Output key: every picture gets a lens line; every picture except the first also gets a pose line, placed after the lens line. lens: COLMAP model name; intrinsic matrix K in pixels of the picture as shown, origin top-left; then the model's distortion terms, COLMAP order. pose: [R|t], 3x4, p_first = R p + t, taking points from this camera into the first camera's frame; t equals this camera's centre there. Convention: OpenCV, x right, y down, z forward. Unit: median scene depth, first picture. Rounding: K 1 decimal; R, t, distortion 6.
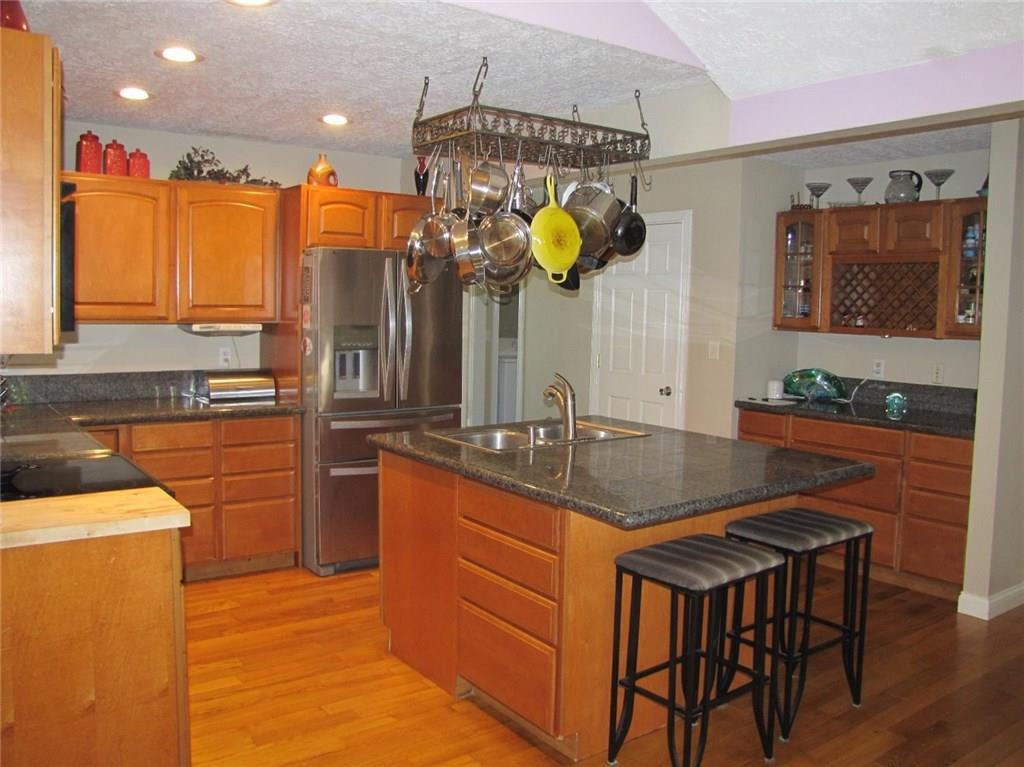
lens RADIAL K [[864.0, 0, 507.7], [0, 864.0, 375.8], [0, 0, 1]] dist [-0.189484, 0.180865]
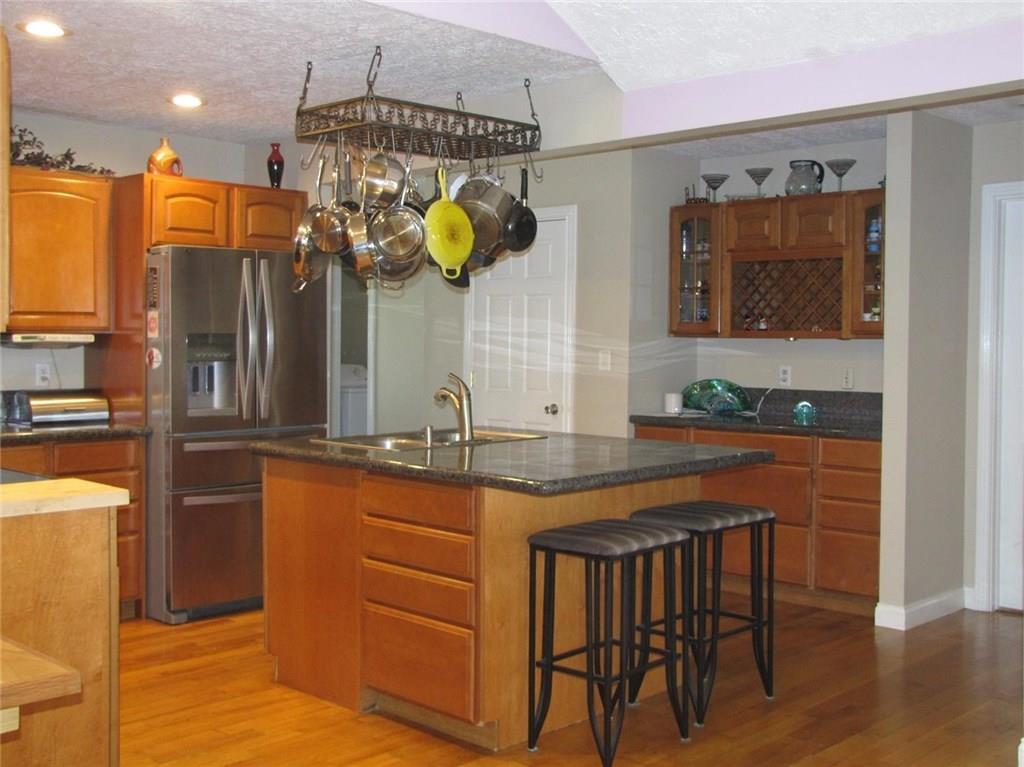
lens RADIAL K [[1167.7, 0, 512.0], [0, 1167.7, 383.5], [0, 0, 1]] dist [-0.117923, 0.260940]
pose [[0.985518, -0.020070, 0.168380, -0.086280], [0.027214, 0.998820, -0.040229, 0.057413], [-0.167374, 0.044229, 0.984901, -0.264966]]
